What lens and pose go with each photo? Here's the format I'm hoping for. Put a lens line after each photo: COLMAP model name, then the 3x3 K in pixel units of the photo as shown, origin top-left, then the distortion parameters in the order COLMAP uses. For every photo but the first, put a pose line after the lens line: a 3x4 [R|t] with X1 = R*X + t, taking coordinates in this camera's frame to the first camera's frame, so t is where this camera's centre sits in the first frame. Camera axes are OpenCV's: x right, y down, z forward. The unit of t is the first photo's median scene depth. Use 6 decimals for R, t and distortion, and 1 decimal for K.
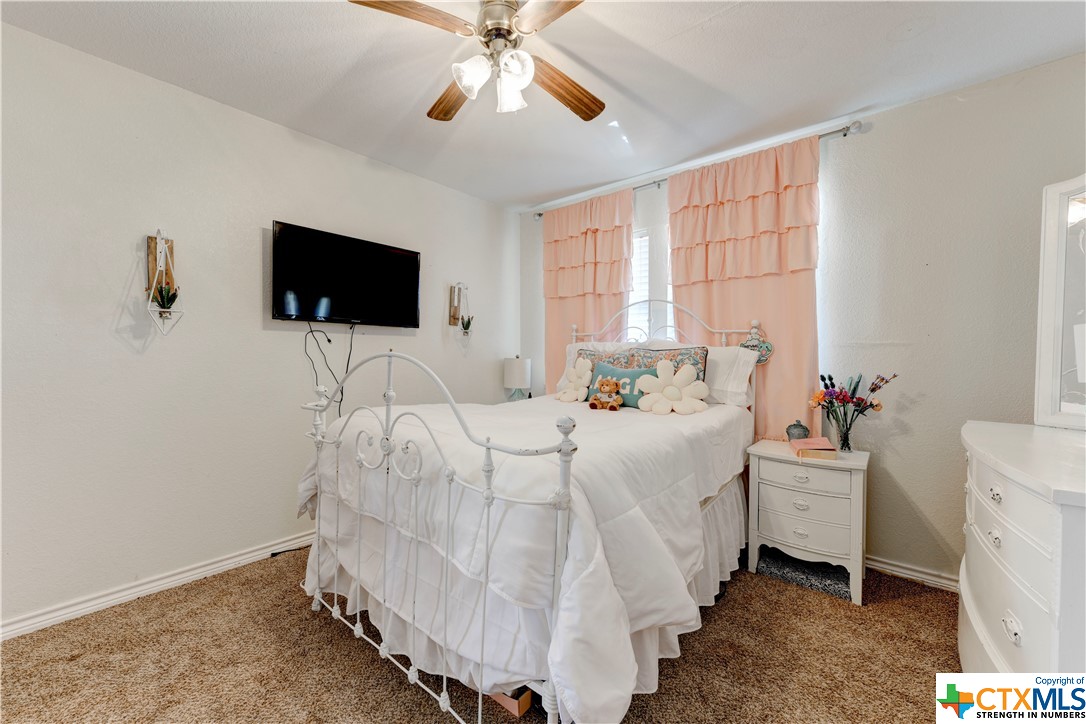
lens RADIAL K [[425.9, 0, 541.0], [0, 425.9, 355.8], [0, 0, 1]] dist [0.009413, -0.002999]
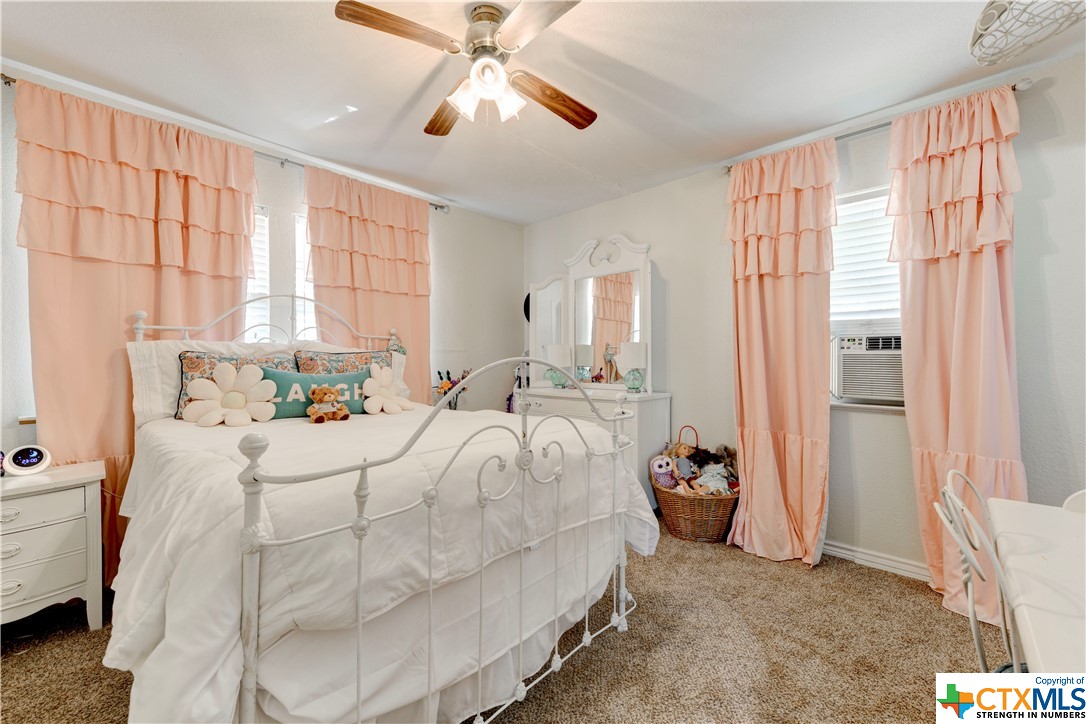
lens RADIAL K [[425.9, 0, 540.8], [0, 425.9, 359.8], [0, 0, 1]] dist [0.009413, -0.002999]
pose [[0.054276, -0.012473, 0.998448, -0.660491], [0.008522, 0.999891, 0.012028, -0.006405], [-0.998490, 0.007856, 0.054376, 0.493994]]
